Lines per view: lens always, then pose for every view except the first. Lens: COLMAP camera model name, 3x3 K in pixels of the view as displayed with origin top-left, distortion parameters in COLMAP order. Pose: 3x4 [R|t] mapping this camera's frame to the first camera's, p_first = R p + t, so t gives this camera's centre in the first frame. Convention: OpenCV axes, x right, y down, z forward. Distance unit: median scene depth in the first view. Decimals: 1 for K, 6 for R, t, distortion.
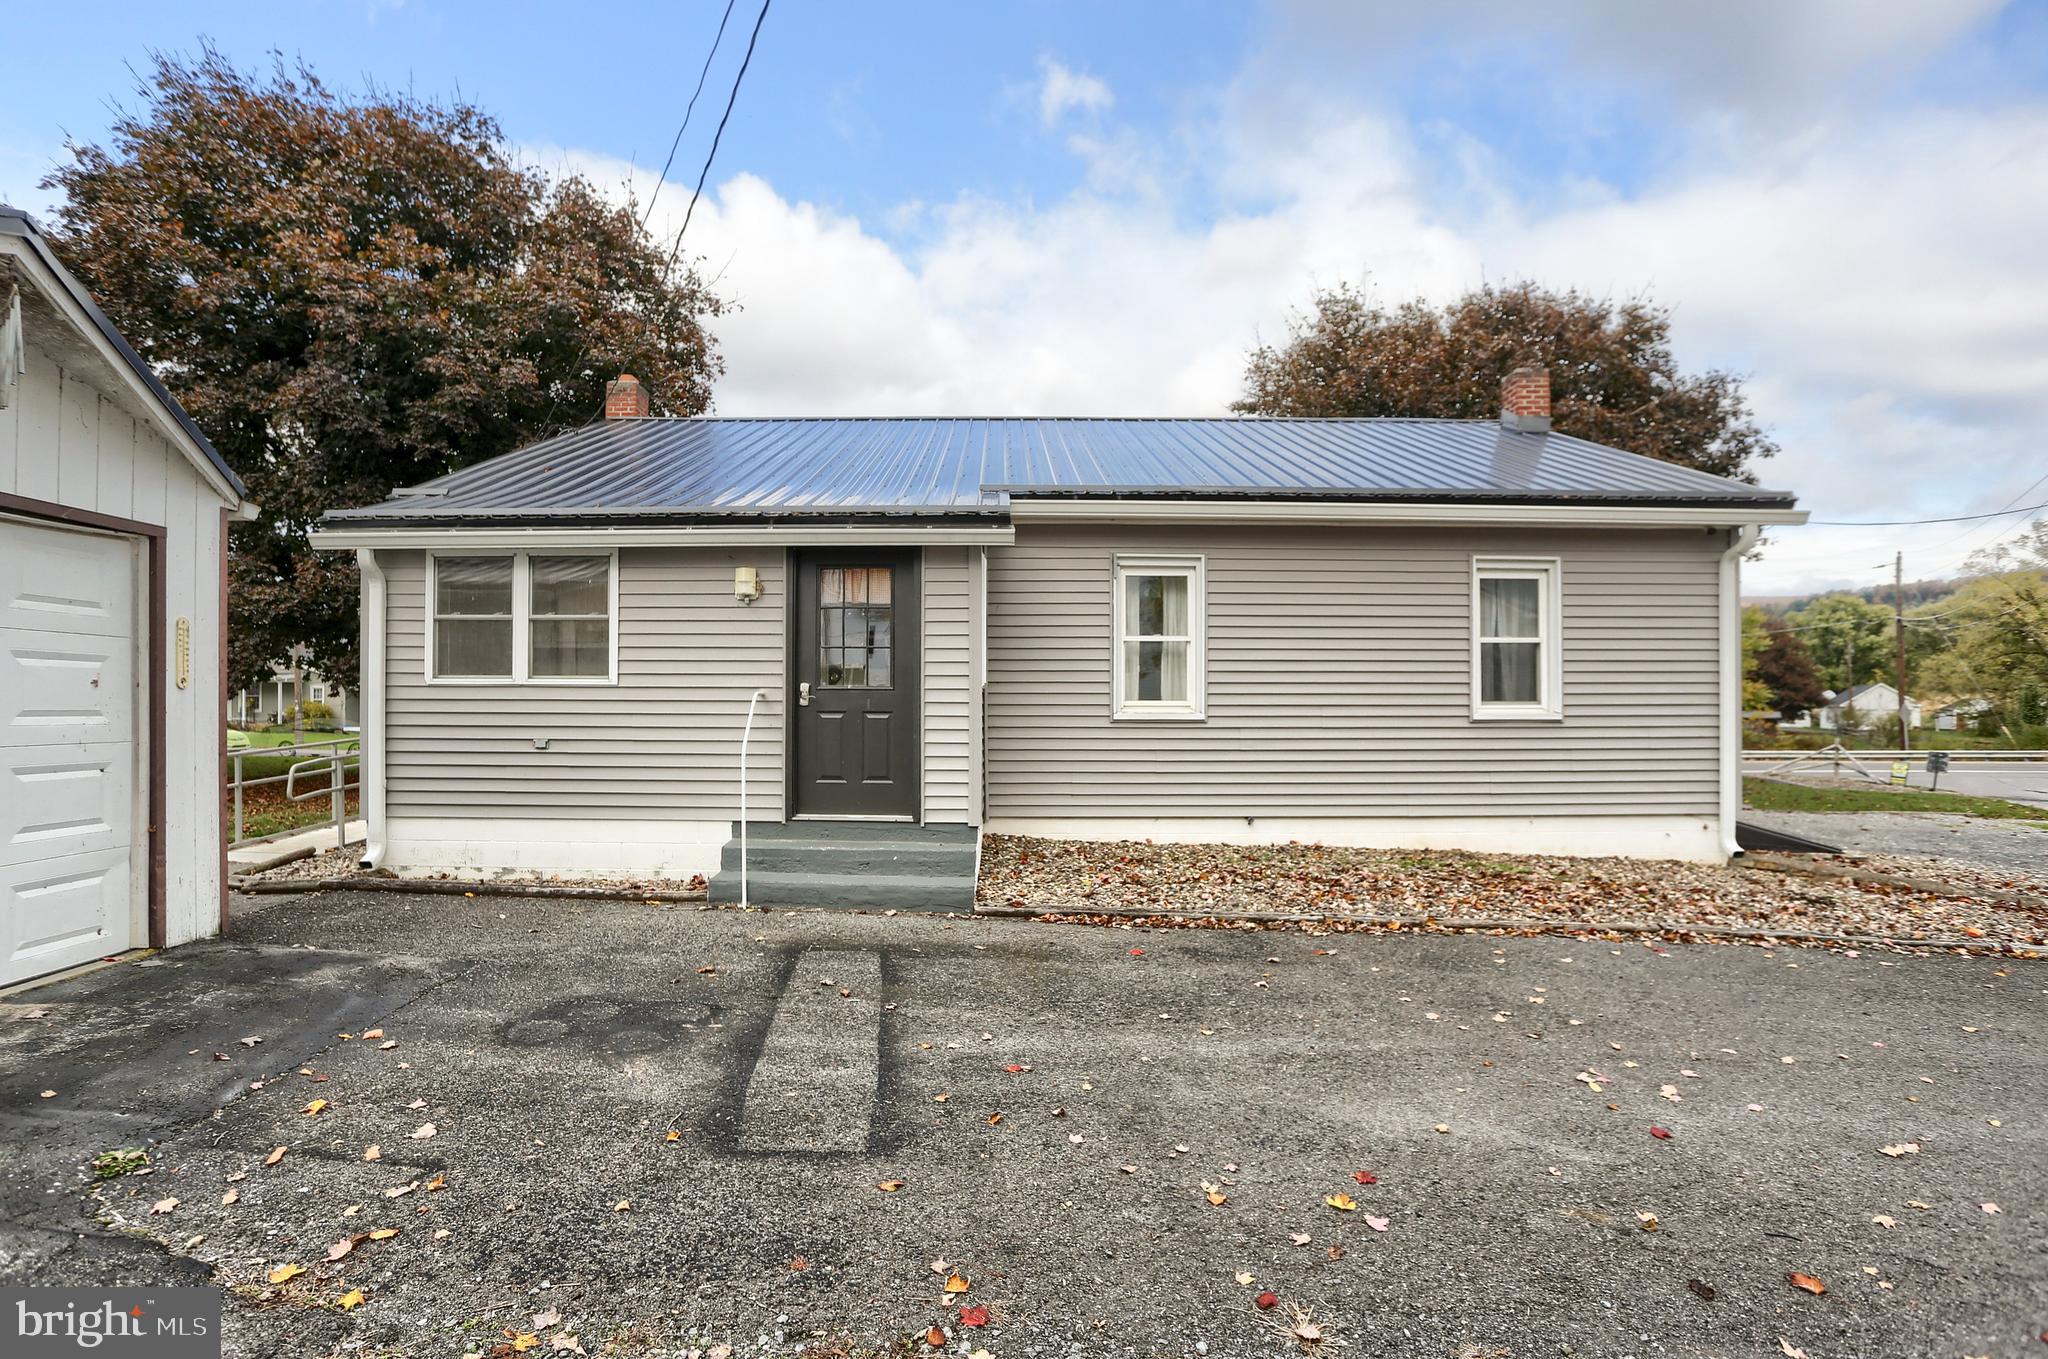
lens RADIAL K [[1038.4, 0, 1024.0], [0, 1038.4, 679.5], [0, 0, 1]] dist [-0.045434, 0.002308]
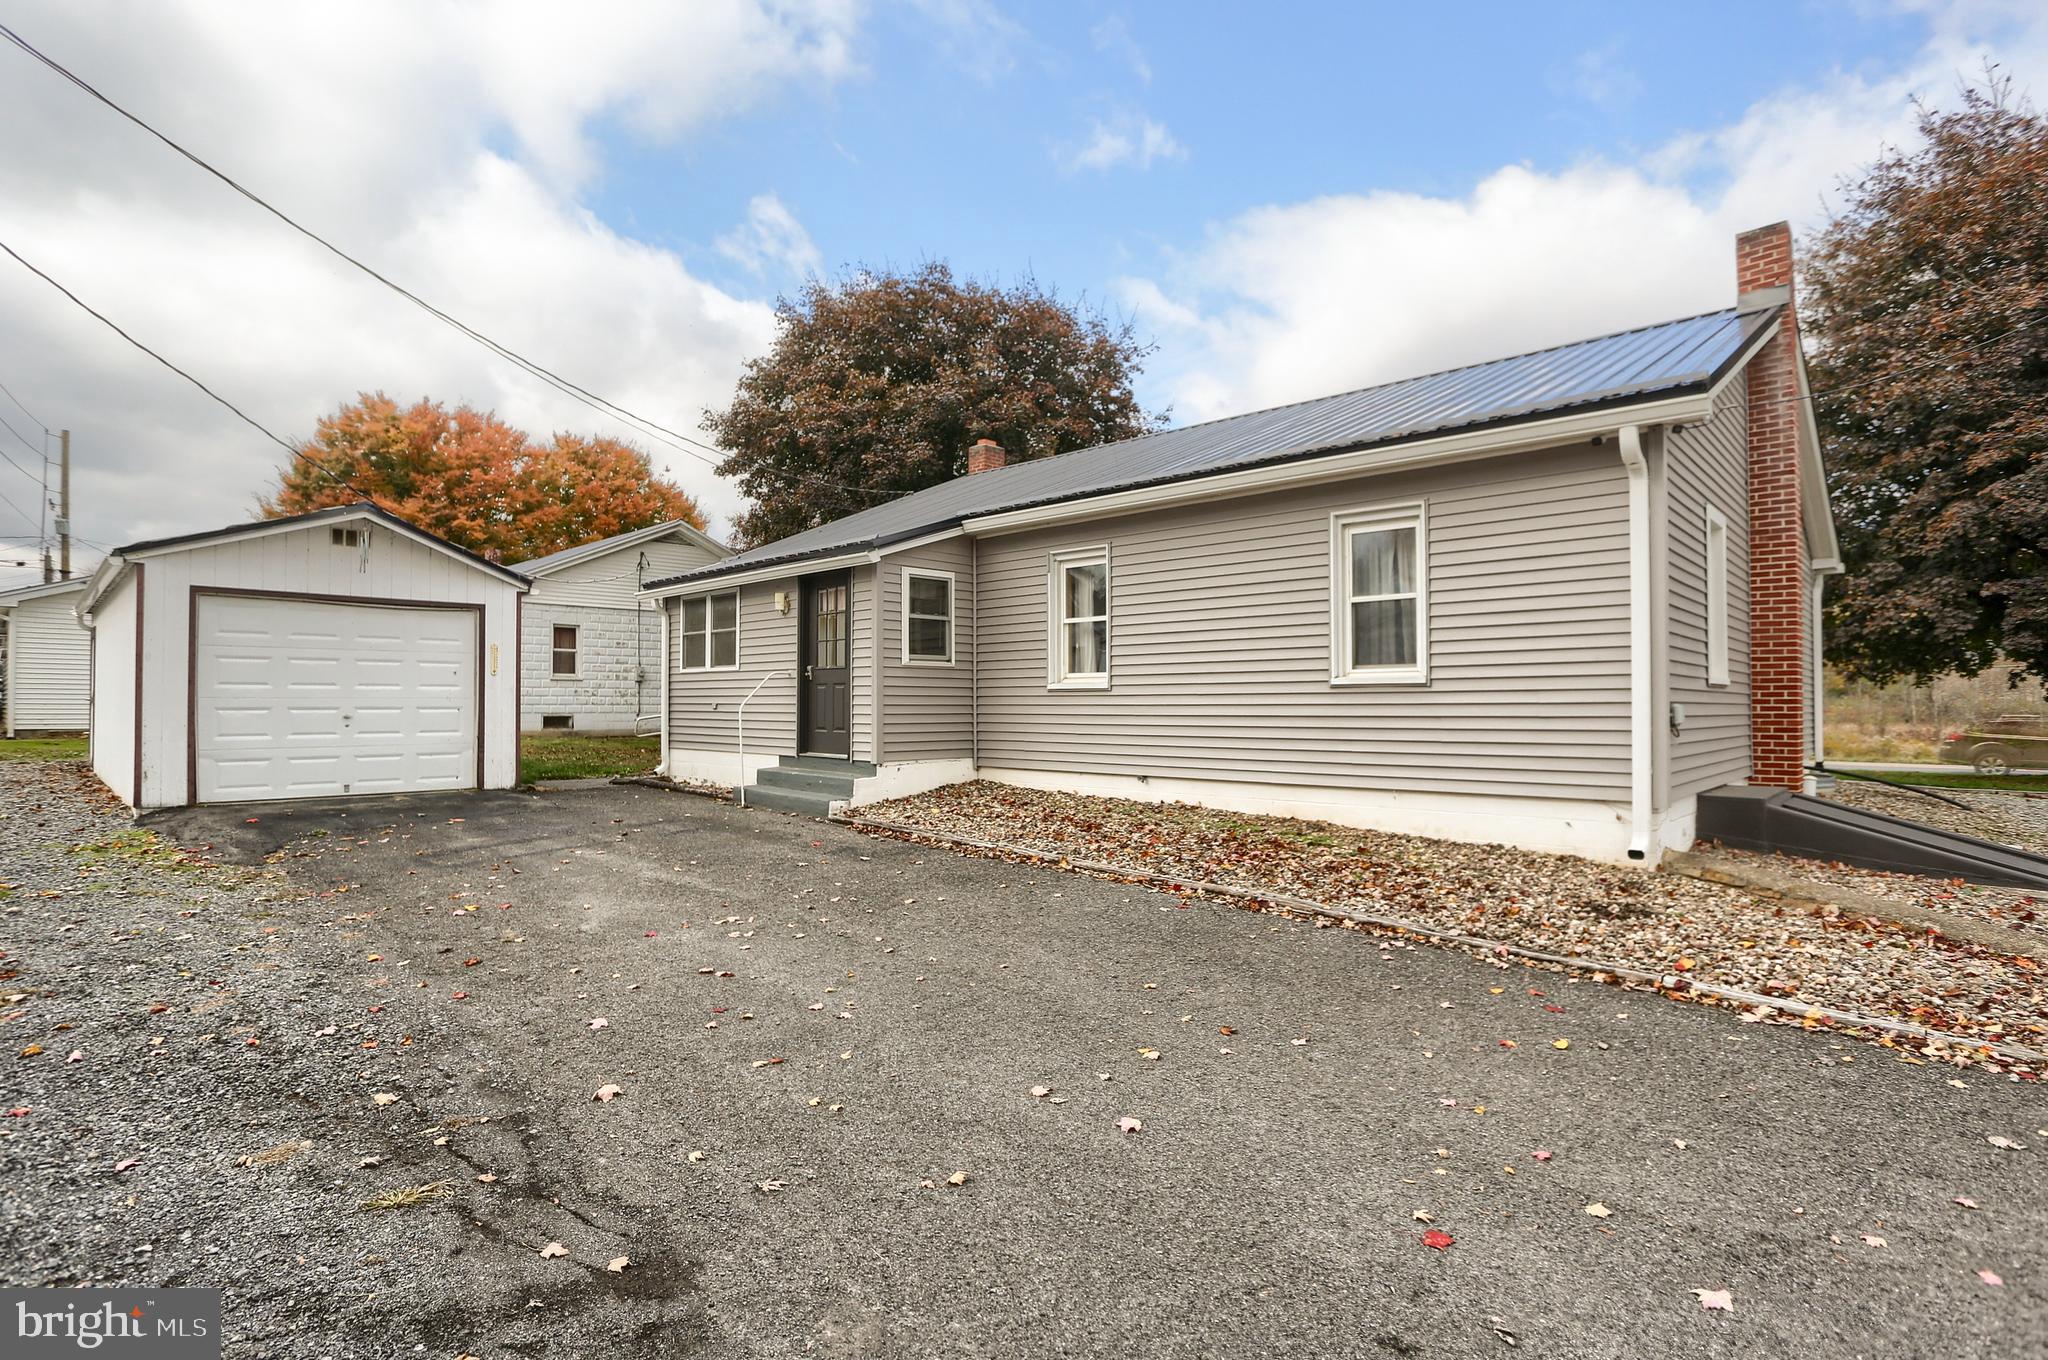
lens RADIAL K [[999.2, 0, 1008.4], [0, 999.2, 697.8], [0, 0, 1]] dist [-0.074296, 0.029460]
pose [[0.721777, -0.007036, -0.692090, 1.012919], [0.022045, 0.999675, 0.012828, 0.038333], [0.691775, -0.024516, 0.721697, 0.155823]]
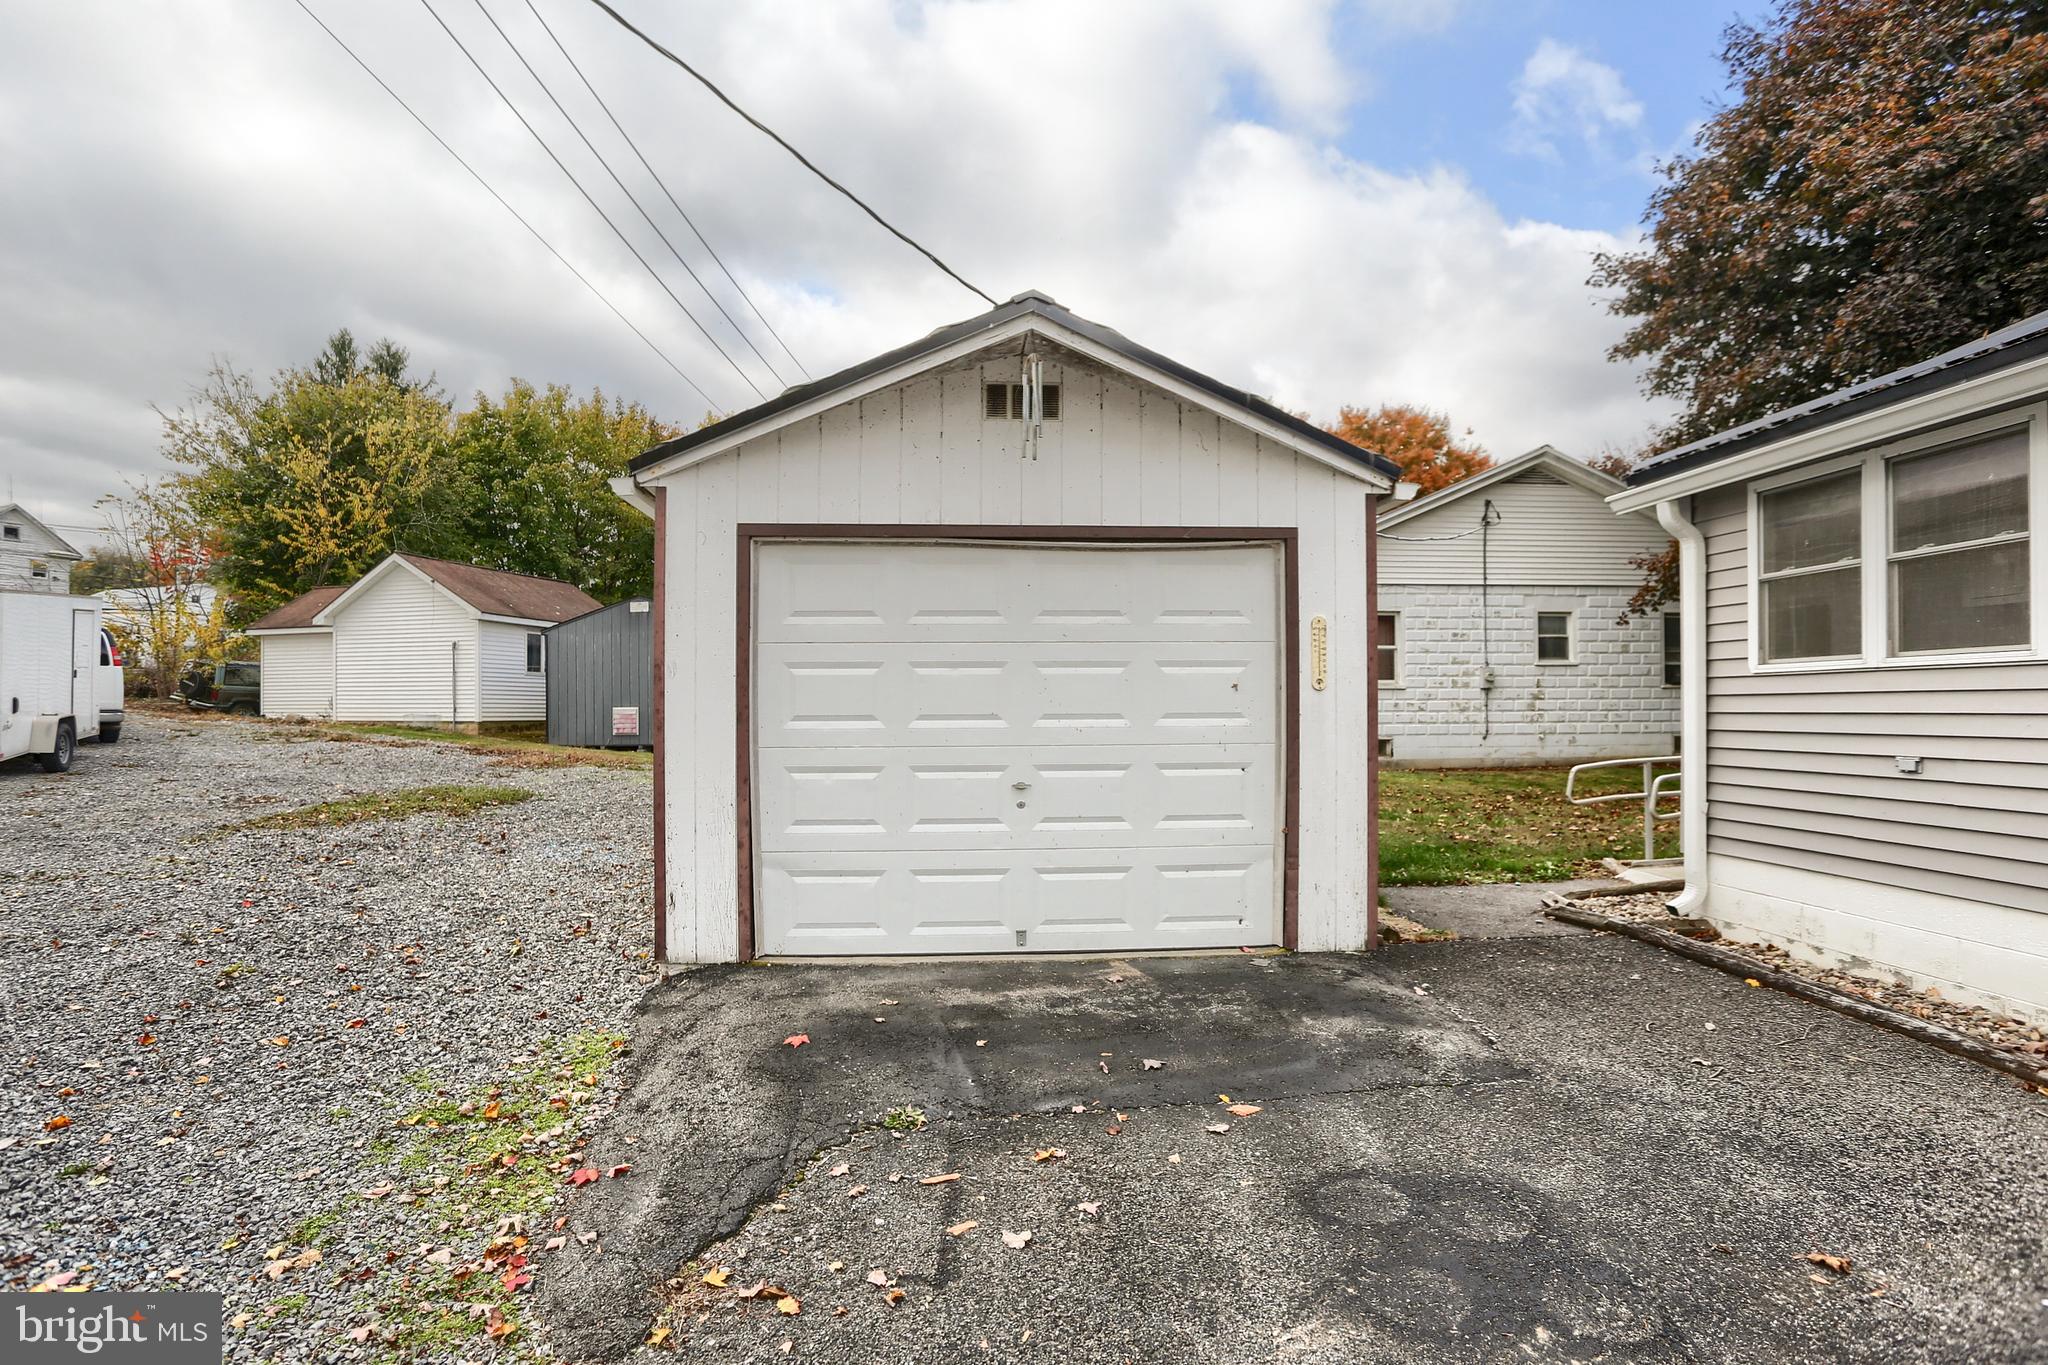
lens RADIAL K [[1014.4, 0, 951.5], [0, 1014.4, 723.7], [0, 0, 1]] dist [-0.069582, 0.022691]
pose [[0.013507, 0.009332, -0.999865, 0.087740], [0.033983, 0.999374, 0.009786, 0.013988], [0.999331, -0.034111, 0.013181, 0.436281]]
